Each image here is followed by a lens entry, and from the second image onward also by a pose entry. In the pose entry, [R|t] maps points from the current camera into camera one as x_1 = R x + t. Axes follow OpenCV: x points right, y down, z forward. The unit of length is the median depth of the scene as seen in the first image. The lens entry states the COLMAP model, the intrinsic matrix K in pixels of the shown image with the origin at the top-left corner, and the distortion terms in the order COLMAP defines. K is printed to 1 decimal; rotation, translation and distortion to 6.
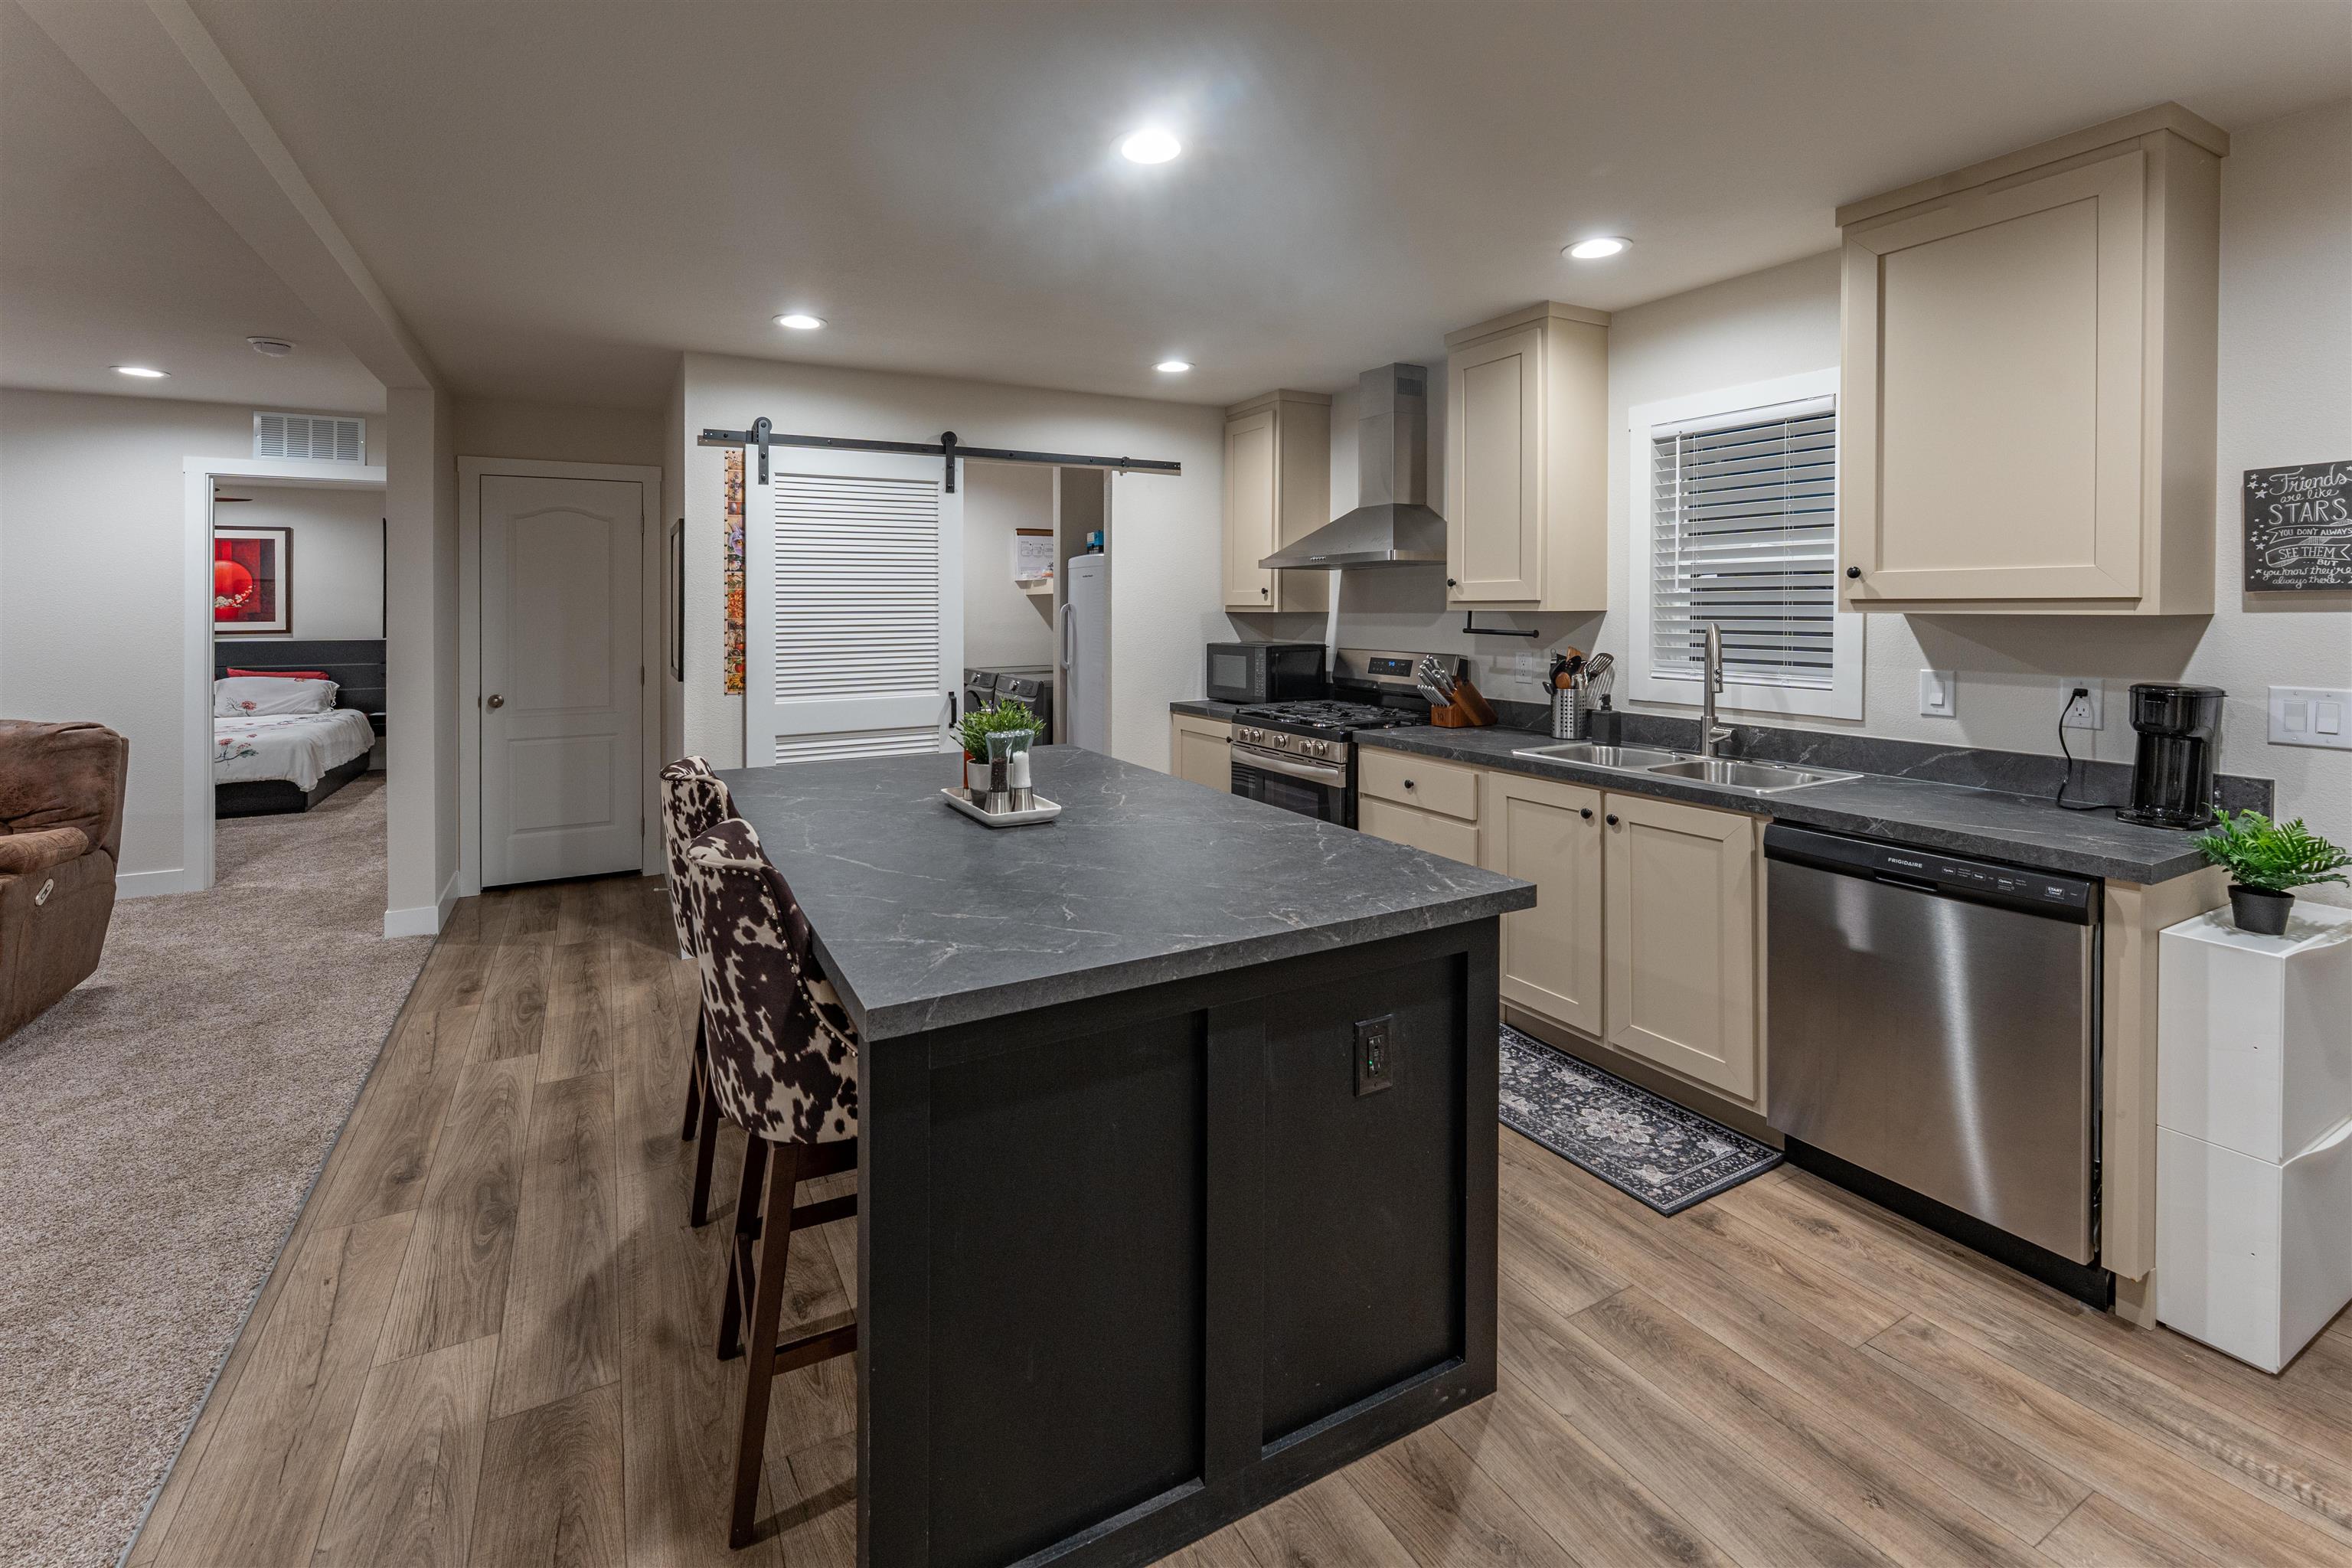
lens RADIAL K [[997.4, 0, 1120.5], [0, 997.4, 620.4], [0, 0, 1]] dist [0.002515, 0.001277]
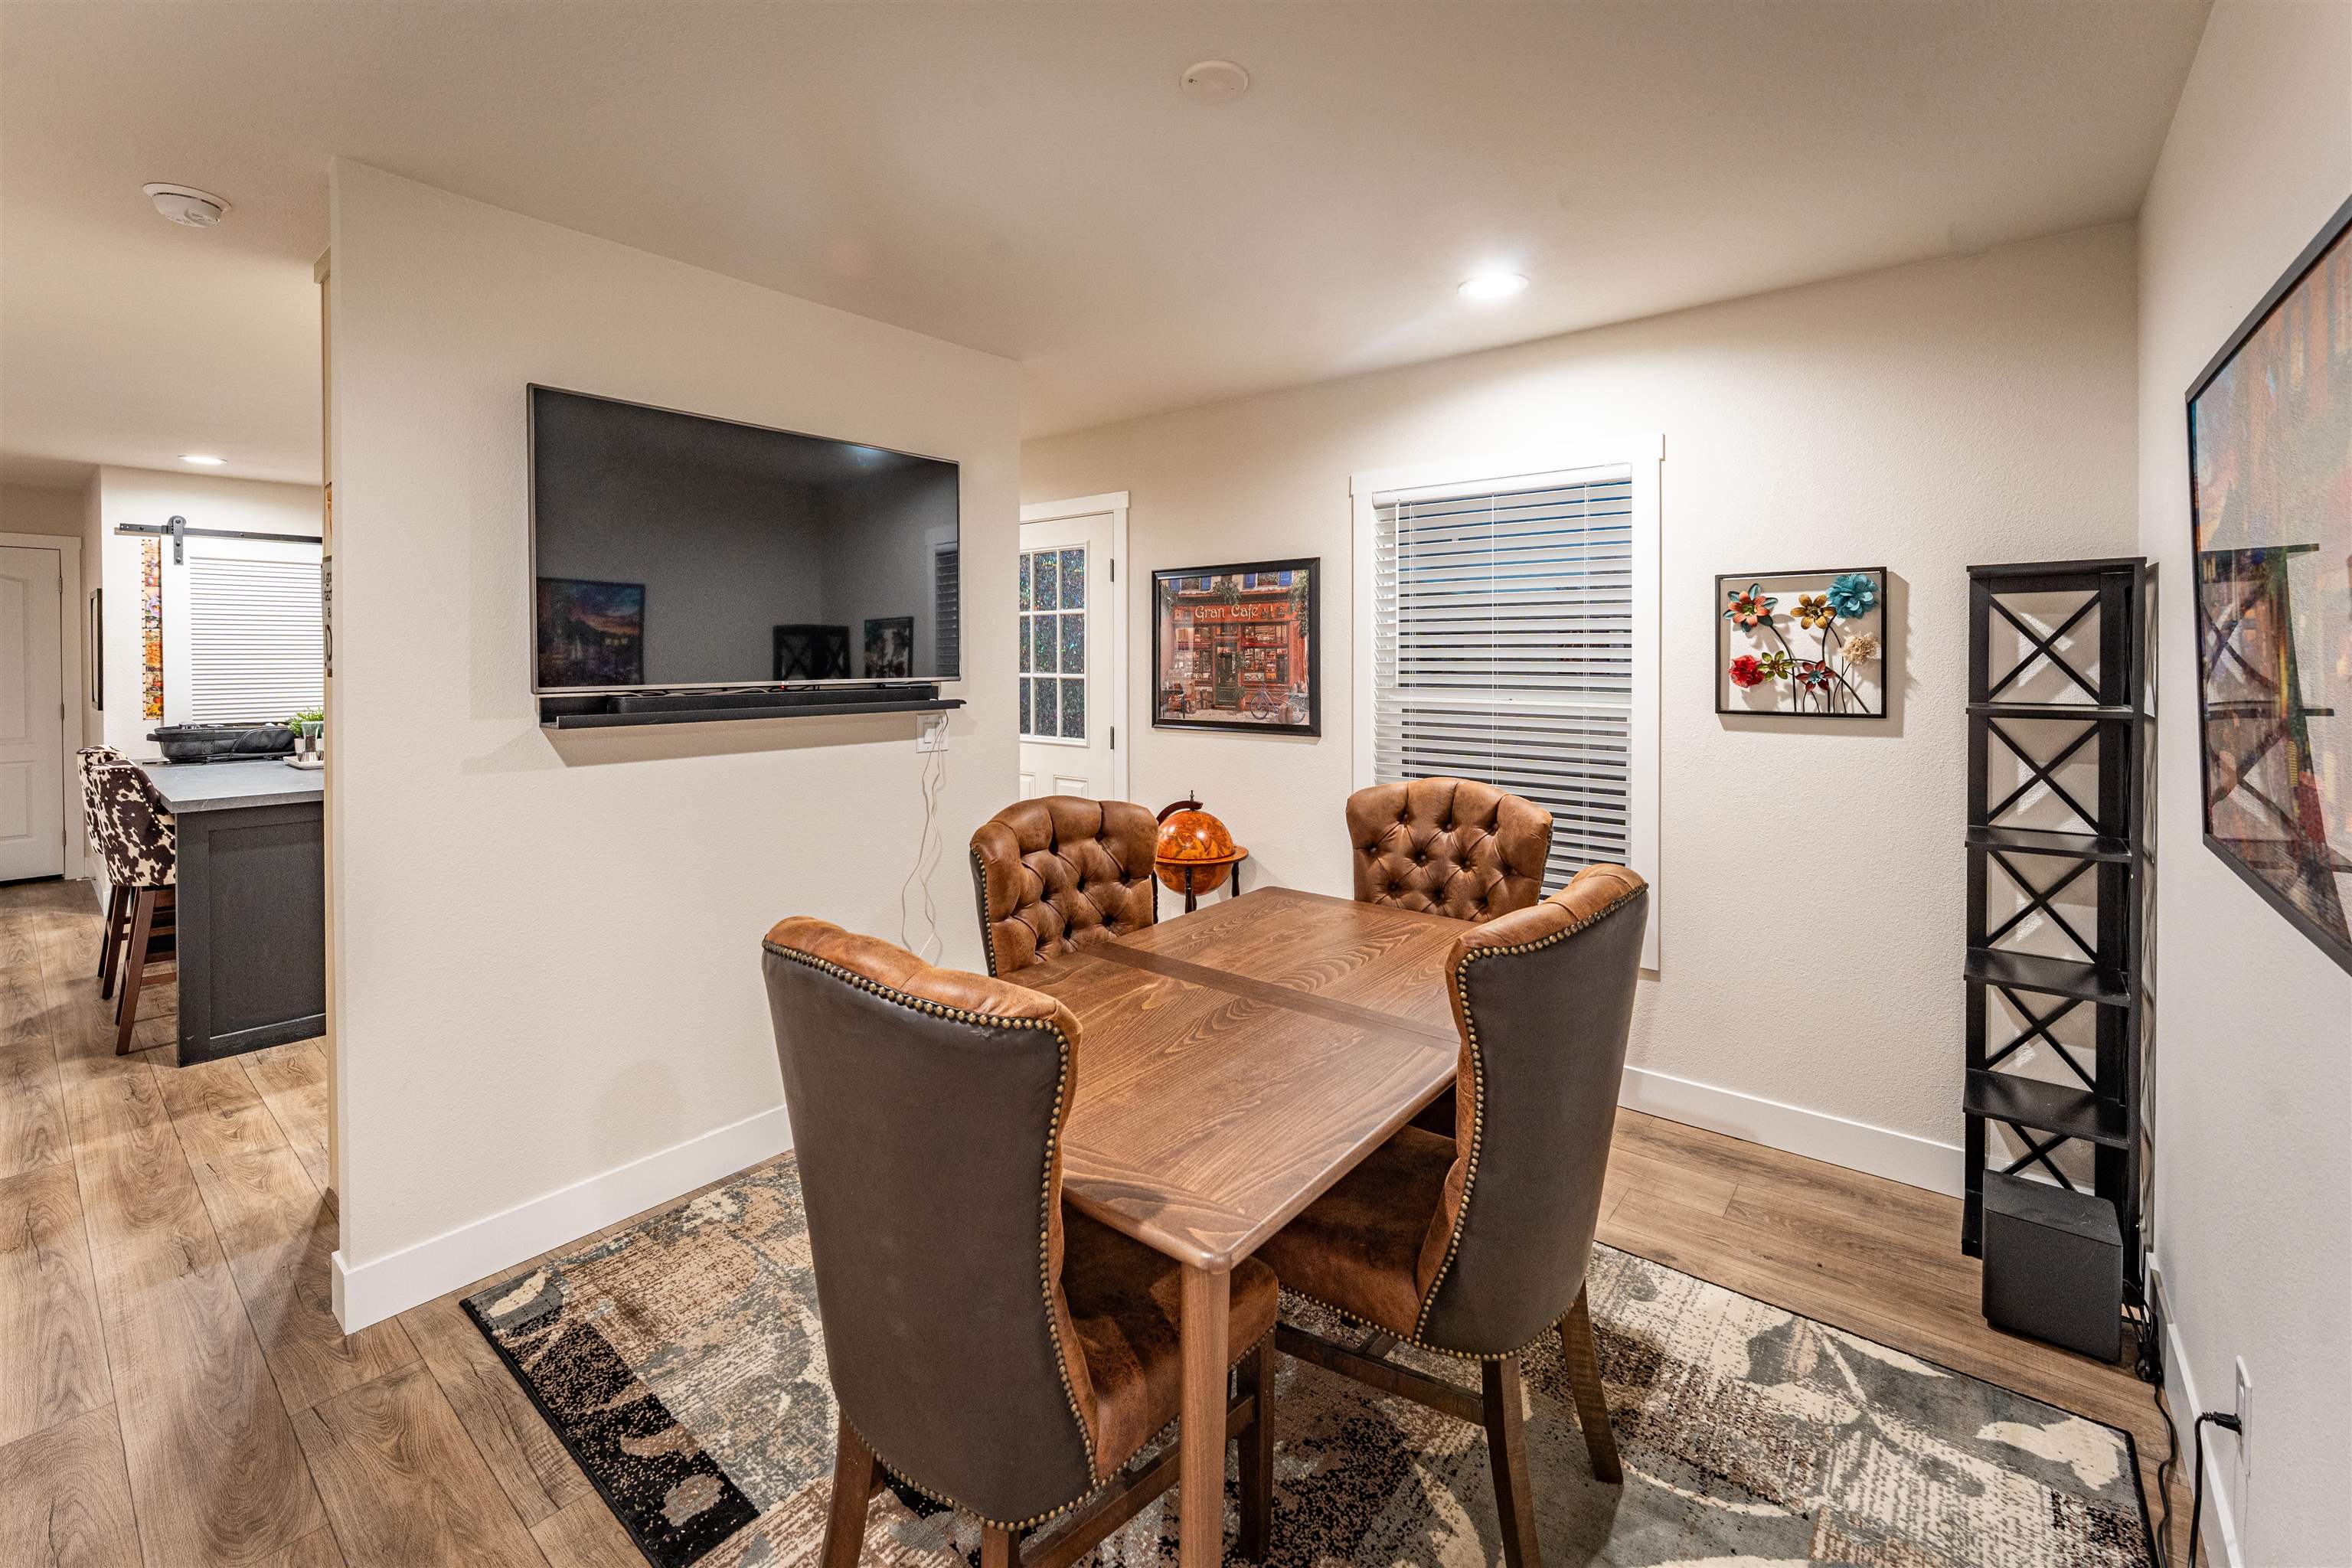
lens RADIAL K [[997.4, 0, 1116.9], [0, 997.4, 684.0], [0, 0, 1]] dist [0.002515, 0.001277]
pose [[0.934390, -0.005192, 0.356213, 0.349957], [0.000927, 0.999926, 0.012143, 0.010218], [-0.356250, -0.011016, 0.934326, -0.729841]]
